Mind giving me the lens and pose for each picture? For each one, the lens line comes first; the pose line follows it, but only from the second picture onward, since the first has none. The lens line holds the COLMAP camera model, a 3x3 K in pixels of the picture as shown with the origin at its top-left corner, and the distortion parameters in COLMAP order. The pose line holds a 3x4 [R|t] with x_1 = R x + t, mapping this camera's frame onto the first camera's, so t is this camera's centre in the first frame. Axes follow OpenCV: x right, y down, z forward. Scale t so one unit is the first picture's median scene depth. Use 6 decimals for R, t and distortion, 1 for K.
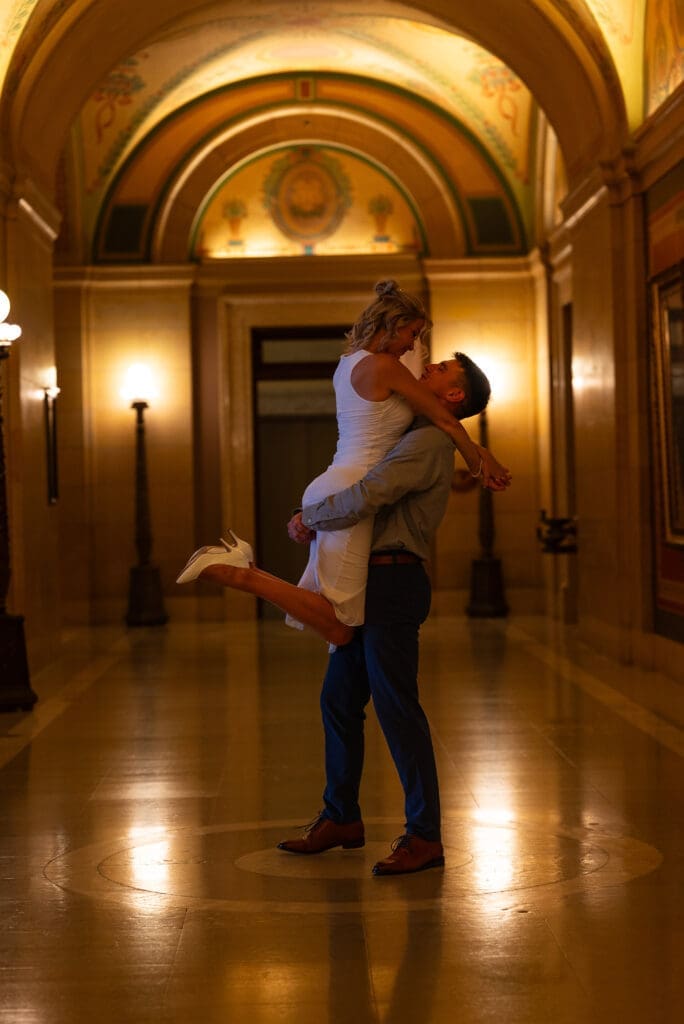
lens RADIAL K [[2457.2, 0, 342.2], [0, 2457.2, 512.4], [0, 0, 1]] dist [-0.004782, 0.000000]
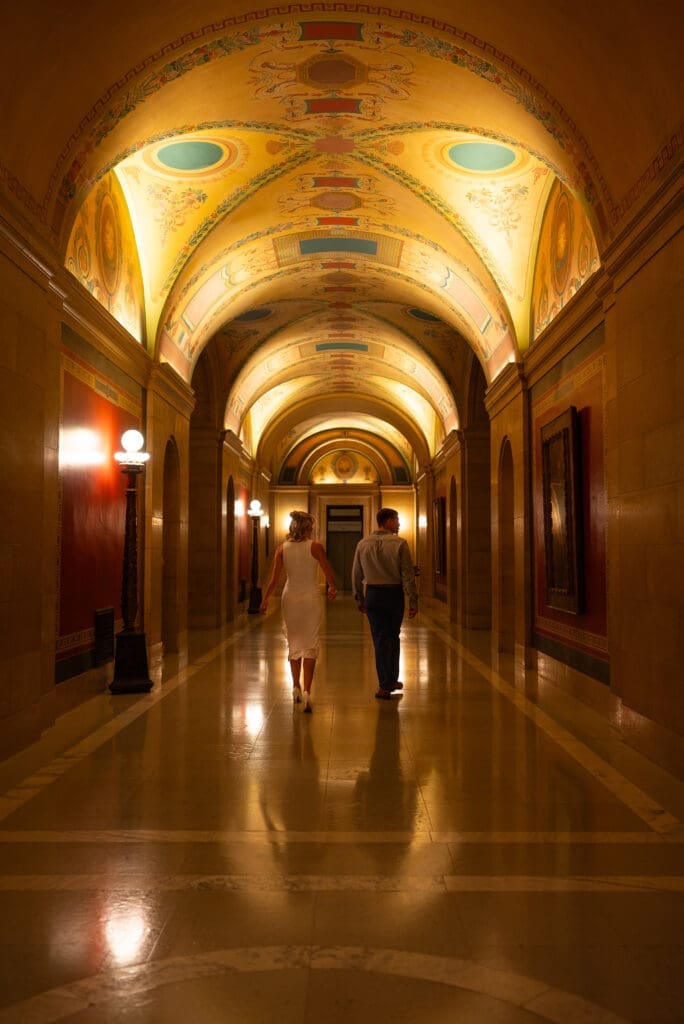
lens RADIAL K [[2457.2, 0, 341.7], [0, 2457.2, 512.7], [0, 0, 1]] dist [-0.004782, 0.000000]
pose [[0.999757, 0.022049, -0.000066, -0.016577], [-0.022041, 0.999321, -0.029509, 0.030725], [-0.000585, 0.029503, 0.999565, -2.265972]]
